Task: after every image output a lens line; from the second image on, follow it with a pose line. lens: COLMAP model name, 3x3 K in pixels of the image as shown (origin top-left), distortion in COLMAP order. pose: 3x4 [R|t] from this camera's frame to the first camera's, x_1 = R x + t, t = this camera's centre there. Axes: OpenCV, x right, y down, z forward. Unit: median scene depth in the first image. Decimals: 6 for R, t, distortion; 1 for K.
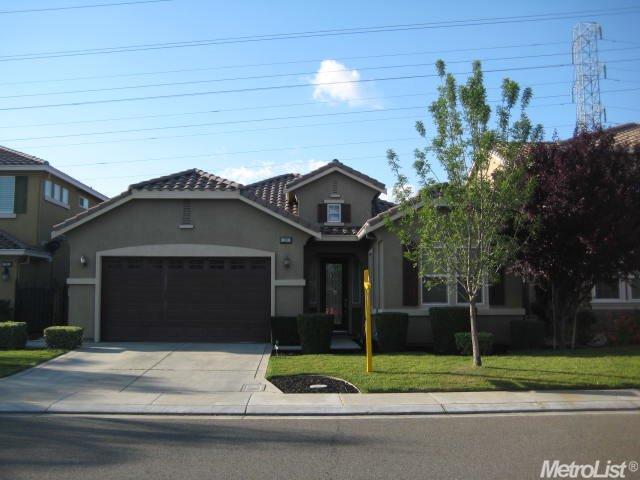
lens RADIAL K [[667.3, 0, 321.8], [0, 667.3, 236.6], [0, 0, 1]] dist [-0.088198, 0.000000]
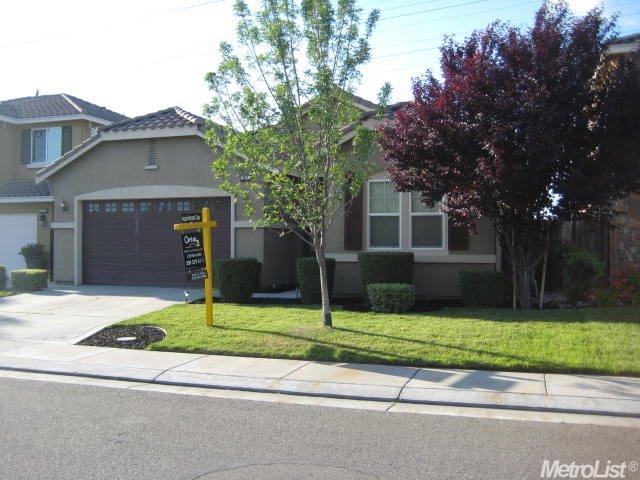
lens RADIAL K [[667.3, 0, 321.2], [0, 667.3, 243.3], [0, 0, 1]] dist [-0.088198, 0.000000]
pose [[0.940816, 0.001812, -0.338912, 0.354900], [0.029938, 0.995632, 0.088433, 0.017281], [0.337592, -0.093345, 0.936653, 0.177006]]
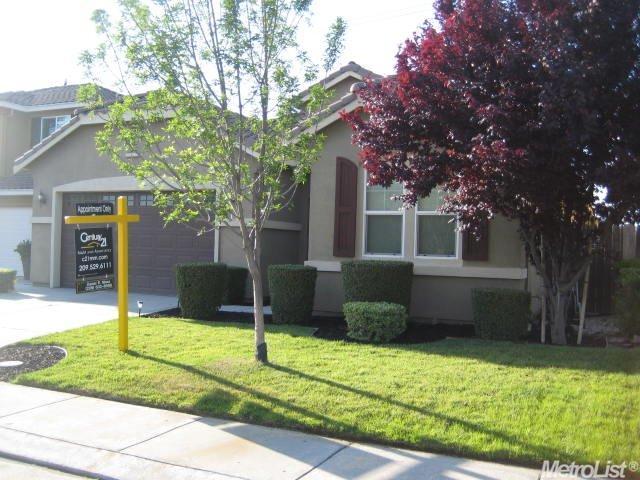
lens RADIAL K [[667.3, 0, 314.6], [0, 667.3, 241.6], [0, 0, 1]] dist [-0.088198, 0.000000]
pose [[0.892614, 0.021835, -0.450292, 0.380567], [0.014274, 0.996957, 0.076639, 0.033376], [0.450595, -0.074836, 0.889586, 0.358752]]
